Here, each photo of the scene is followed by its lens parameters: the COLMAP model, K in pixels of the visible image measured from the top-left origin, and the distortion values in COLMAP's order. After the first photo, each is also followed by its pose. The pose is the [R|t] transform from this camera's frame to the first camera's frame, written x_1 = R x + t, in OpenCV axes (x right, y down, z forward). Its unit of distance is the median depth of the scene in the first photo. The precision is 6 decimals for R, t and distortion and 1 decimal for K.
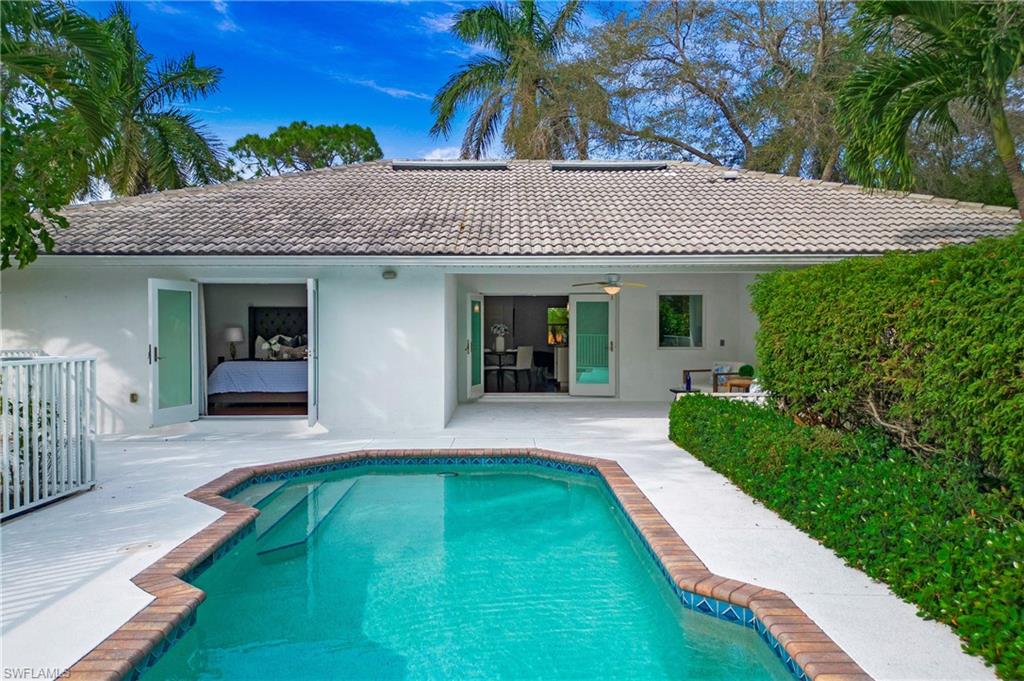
lens RADIAL K [[711.5, 0, 513.0], [0, 711.5, 338.3], [0, 0, 1]] dist [0.011690, -0.001028]
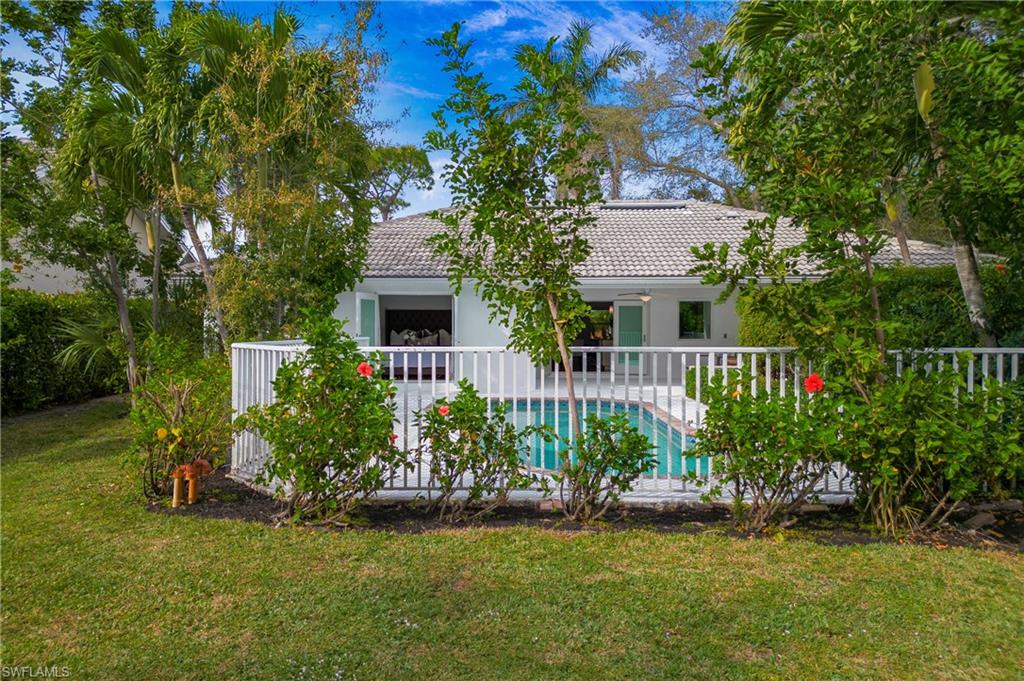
lens RADIAL K [[711.5, 0, 510.1], [0, 711.5, 337.1], [0, 0, 1]] dist [0.011690, -0.001028]
pose [[0.999264, 0.002721, -0.038256, -0.079564], [-0.002869, 0.999989, -0.003834, 0.016819], [0.038246, 0.003940, 0.999261, -0.447882]]
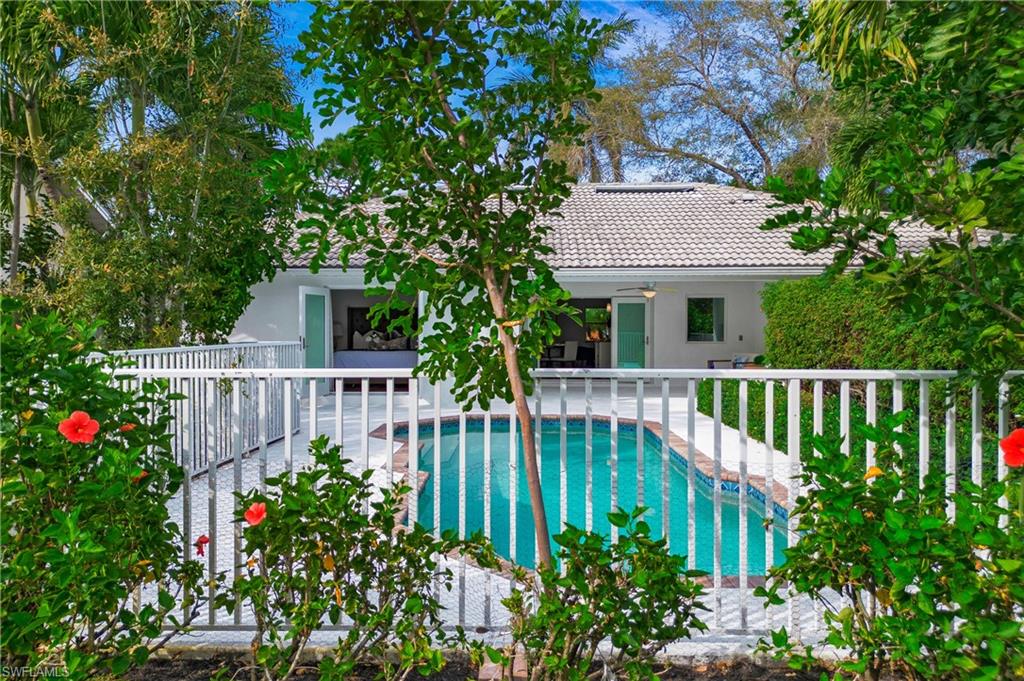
lens RADIAL K [[711.5, 0, 512.4], [0, 711.5, 338.0], [0, 0, 1]] dist [0.011690, -0.001028]
pose [[0.999509, 0.002700, -0.031205, -0.058248], [-0.002756, 0.999995, -0.001754, 0.010424], [0.031200, 0.001839, 0.999511, -0.231281]]
